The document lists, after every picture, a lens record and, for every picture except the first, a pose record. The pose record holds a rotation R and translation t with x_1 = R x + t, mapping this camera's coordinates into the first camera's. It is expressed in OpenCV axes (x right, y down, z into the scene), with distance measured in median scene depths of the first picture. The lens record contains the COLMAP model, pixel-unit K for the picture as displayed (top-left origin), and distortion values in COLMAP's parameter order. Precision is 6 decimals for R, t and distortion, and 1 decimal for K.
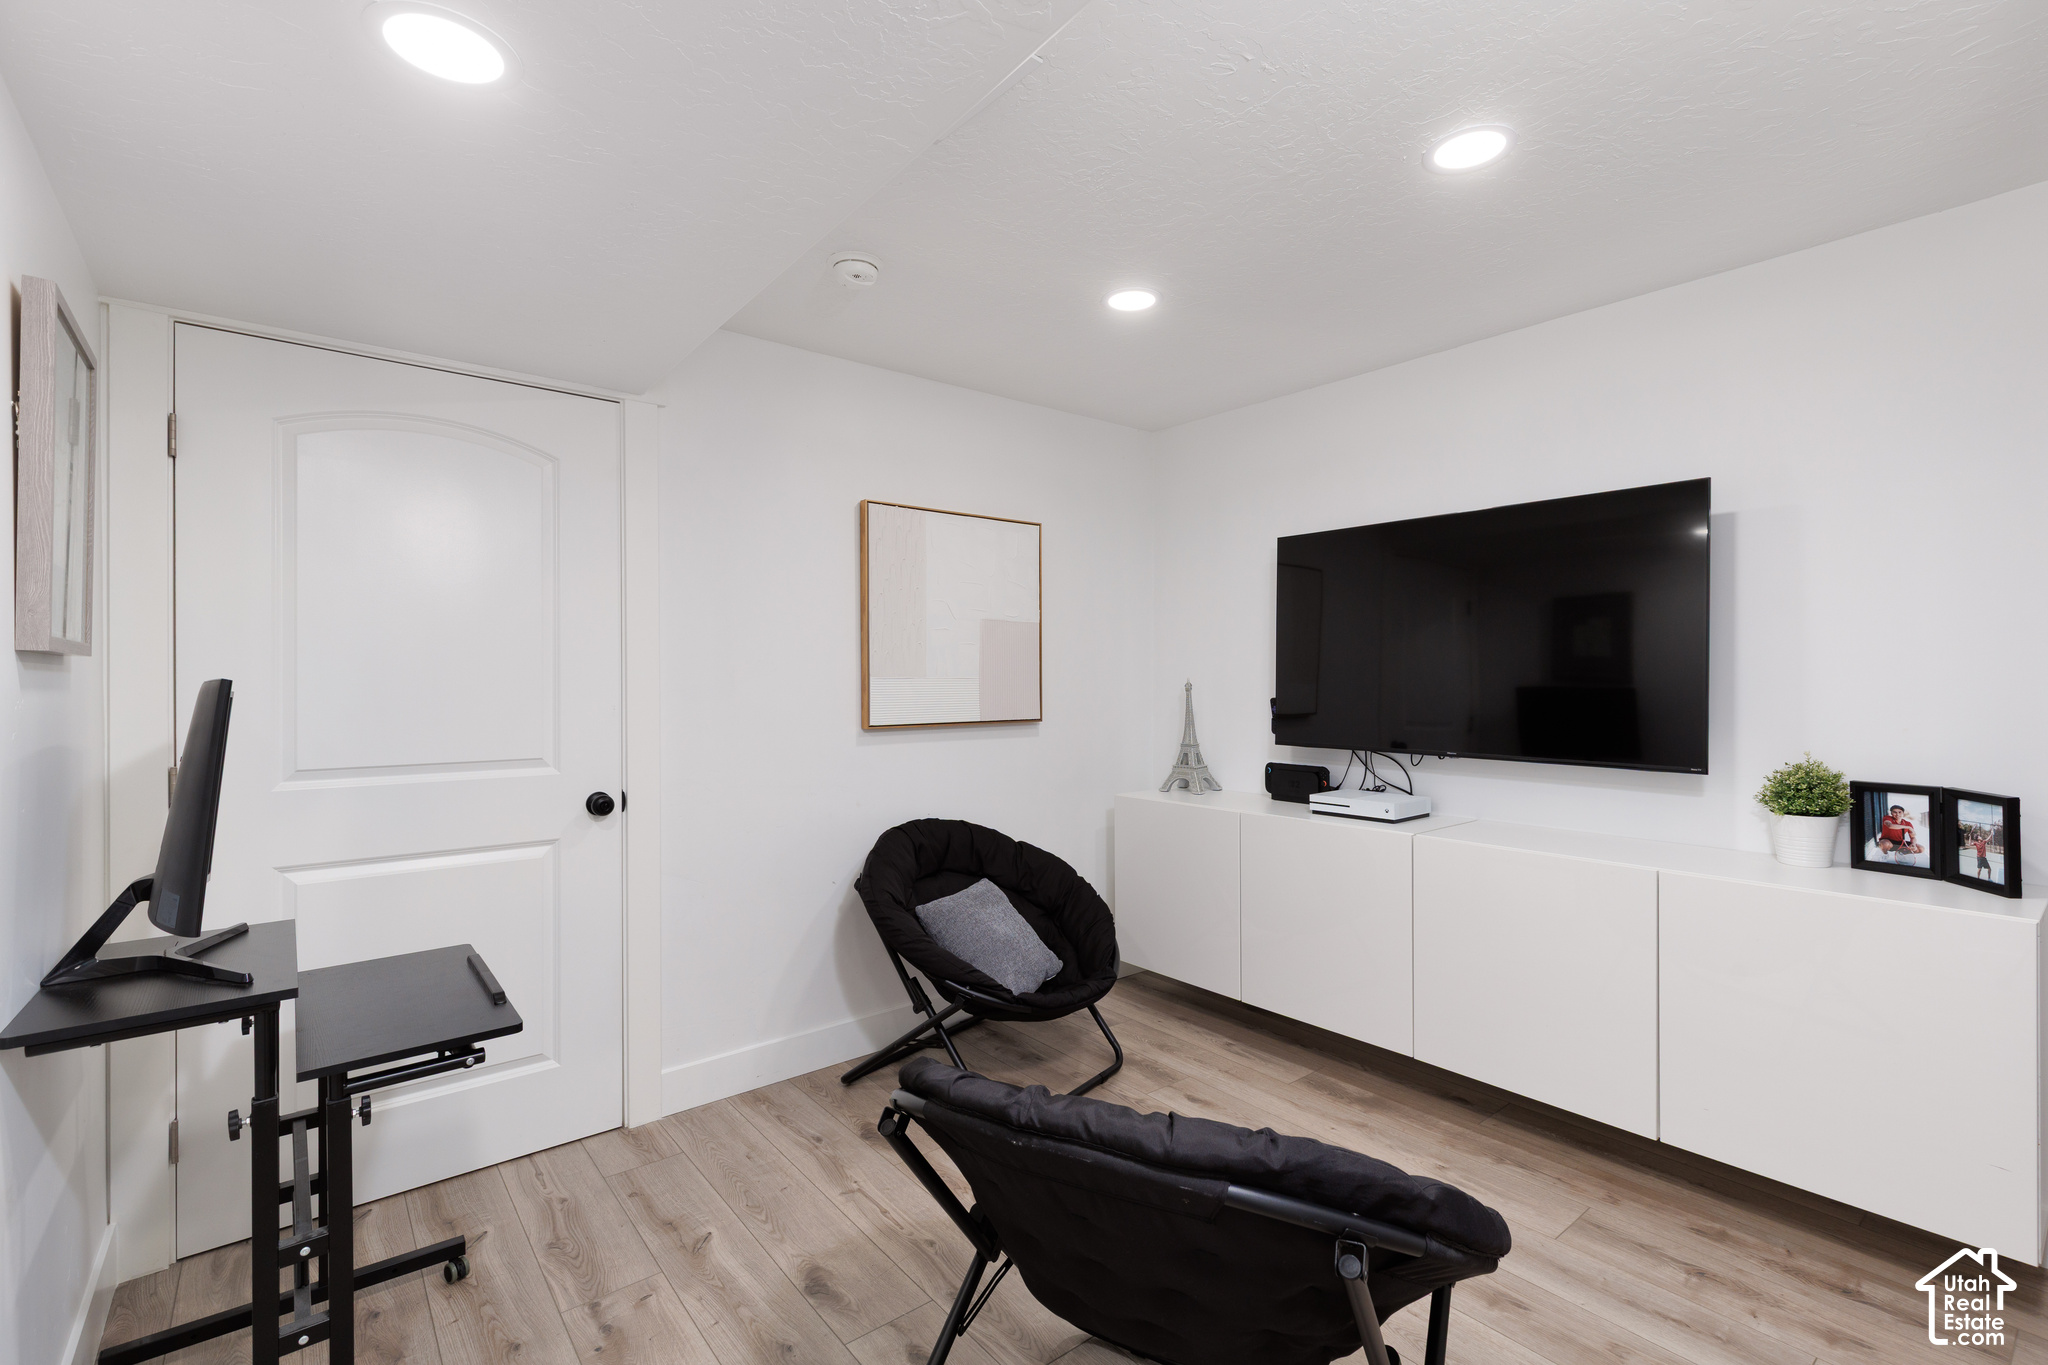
lens RADIAL K [[915.4, 0, 1024.7], [0, 915.4, 677.3], [0, 0, 1]] dist [0.007649, -0.001776]
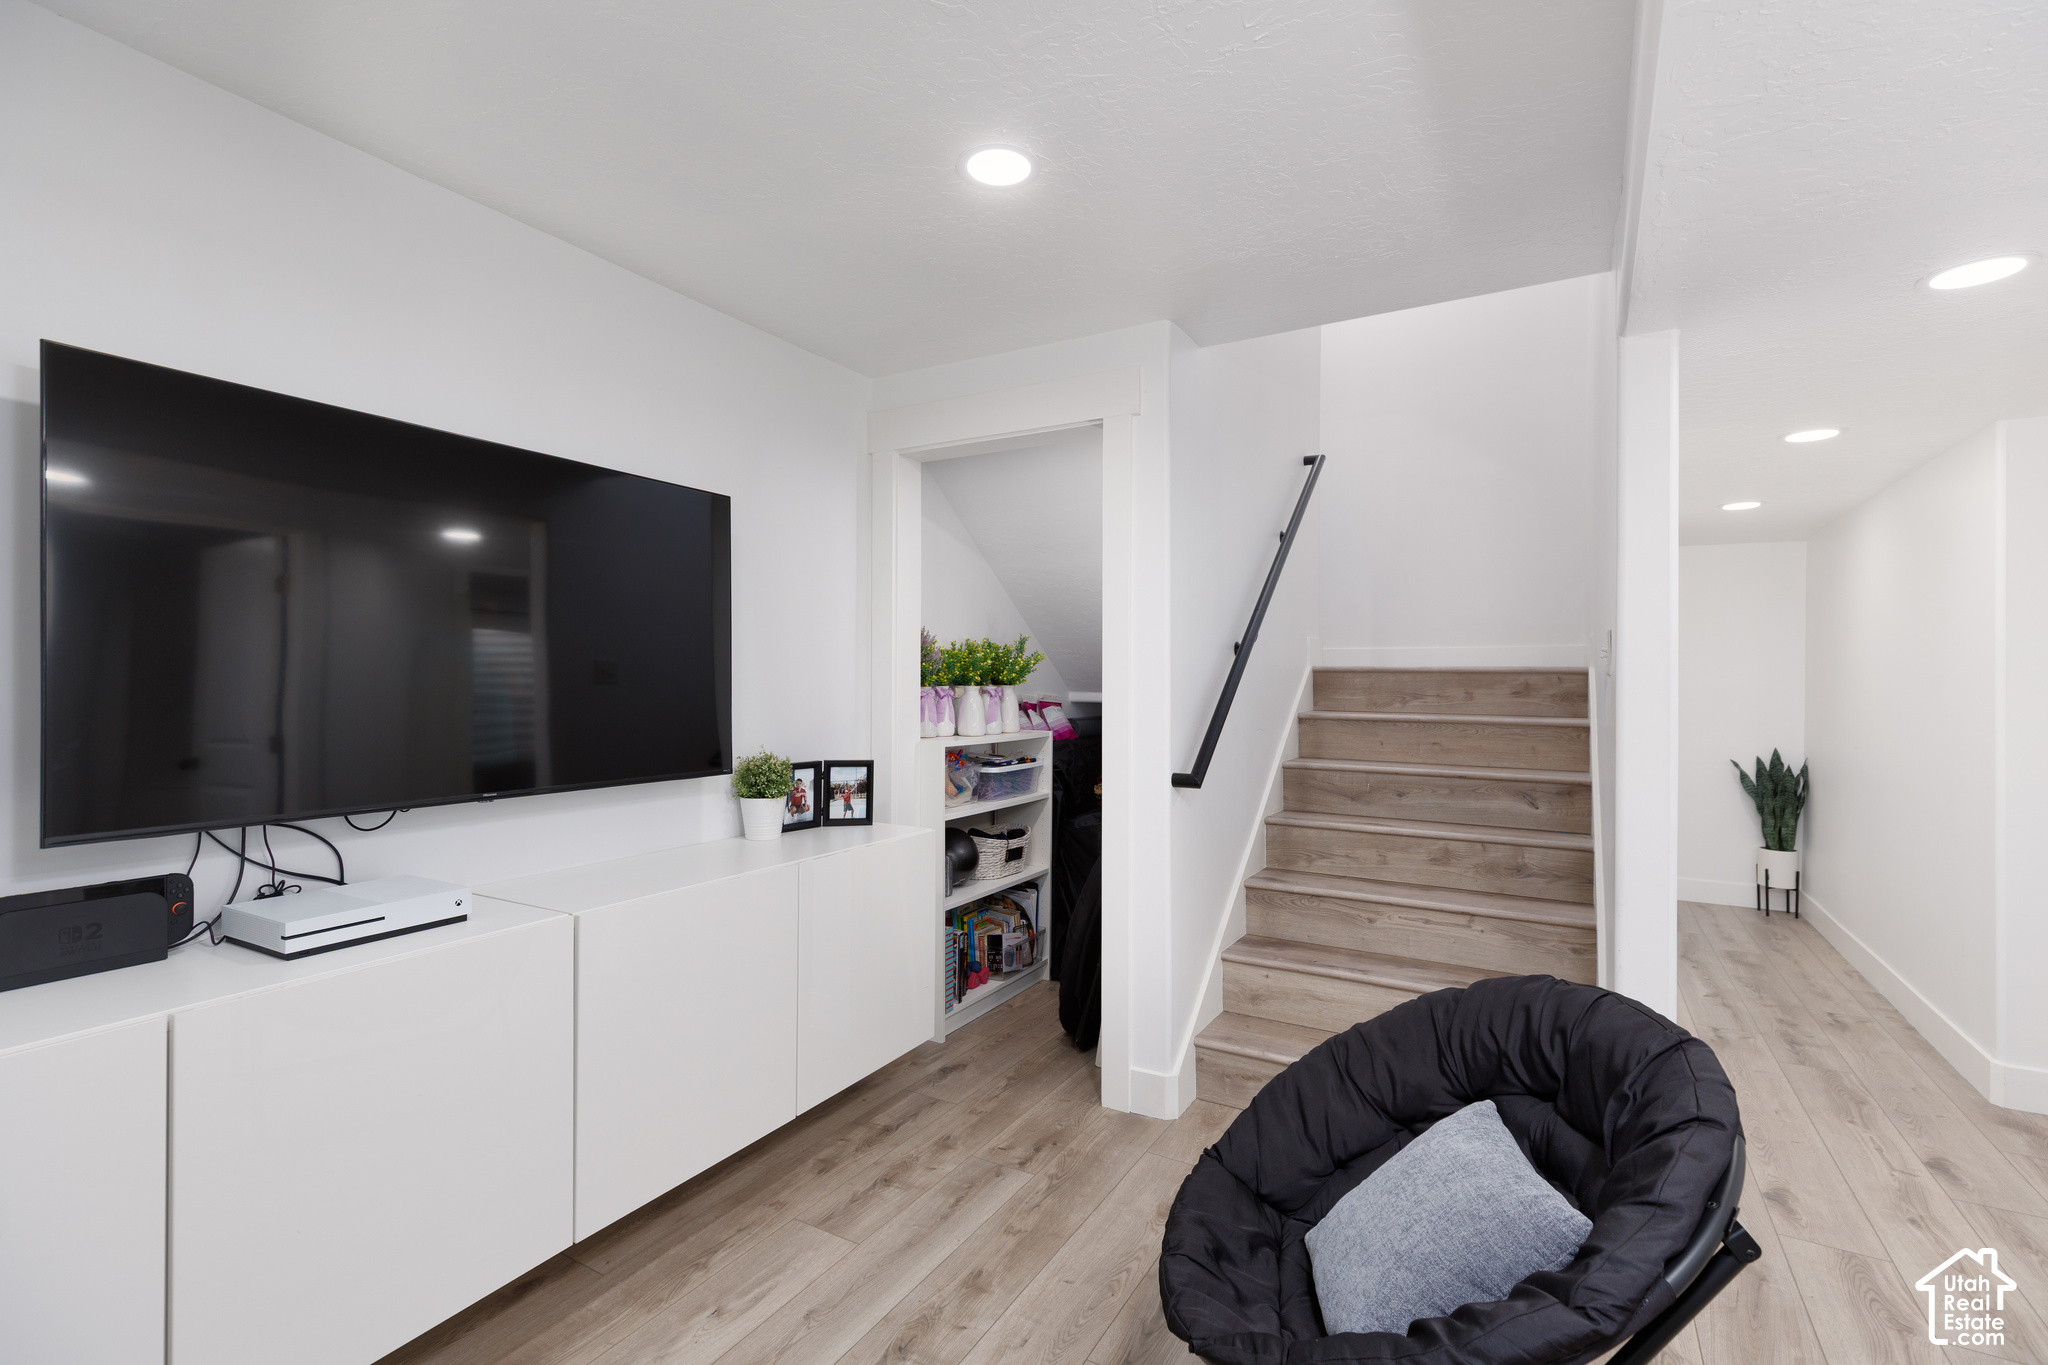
lens RADIAL K [[915.4, 0, 1026.3], [0, 915.4, 690.8], [0, 0, 1]] dist [0.007649, -0.001776]
pose [[-0.354582, -0.008606, 0.934985, -0.431853], [0.002121, 0.999948, 0.010008, -0.000596], [-0.935023, 0.005532, -0.354545, 1.226493]]
